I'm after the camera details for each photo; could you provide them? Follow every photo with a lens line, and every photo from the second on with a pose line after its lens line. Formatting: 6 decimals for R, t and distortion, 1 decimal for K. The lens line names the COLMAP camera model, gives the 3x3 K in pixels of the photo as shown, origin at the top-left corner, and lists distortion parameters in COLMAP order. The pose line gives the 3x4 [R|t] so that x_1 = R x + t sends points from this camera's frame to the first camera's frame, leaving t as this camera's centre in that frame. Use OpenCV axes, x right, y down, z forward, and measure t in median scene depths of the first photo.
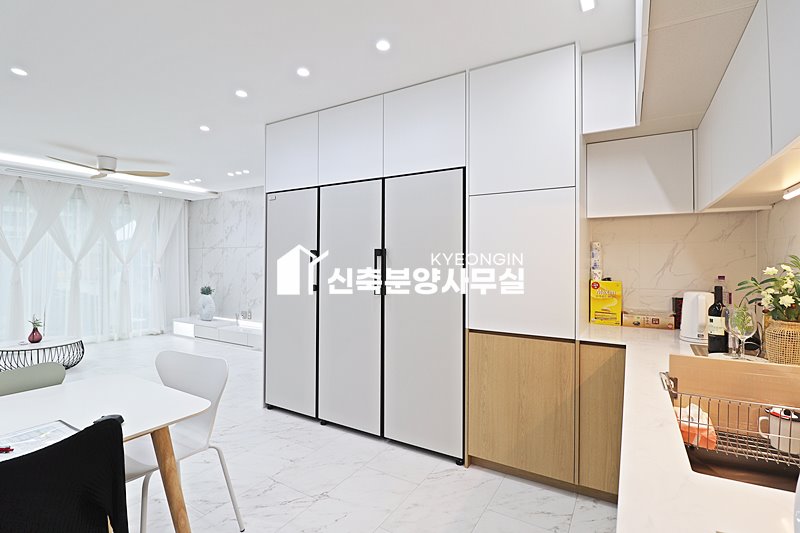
lens RADIAL K [[384.0, 0, 397.9], [0, 384.0, 258.2], [0, 0, 1]] dist [-0.000331, -0.009701]
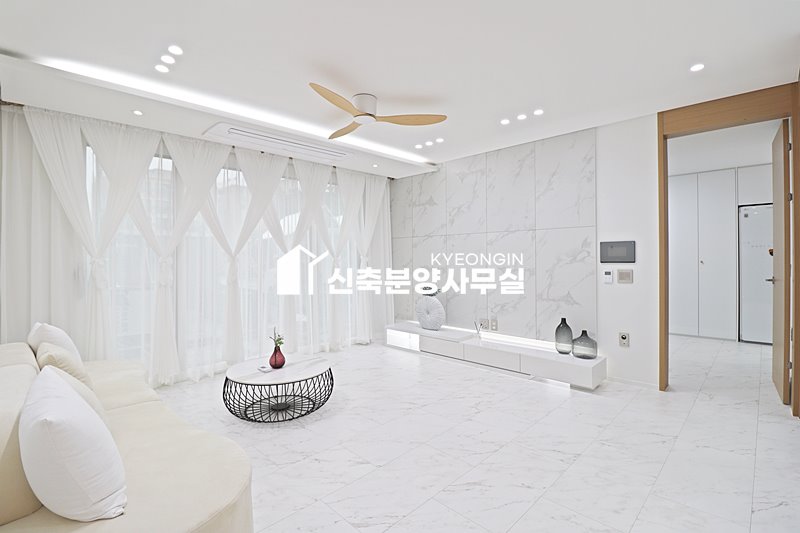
lens RADIAL K [[370.2, 0, 398.2], [0, 370.2, 259.2], [0, 0, 1]] dist [-0.000682, -0.012603]
pose [[0.972949, -0.011271, -0.230744, -0.568725], [0.014597, 0.999813, 0.012711, 0.015747], [0.230557, -0.015735, 0.972932, 0.383799]]
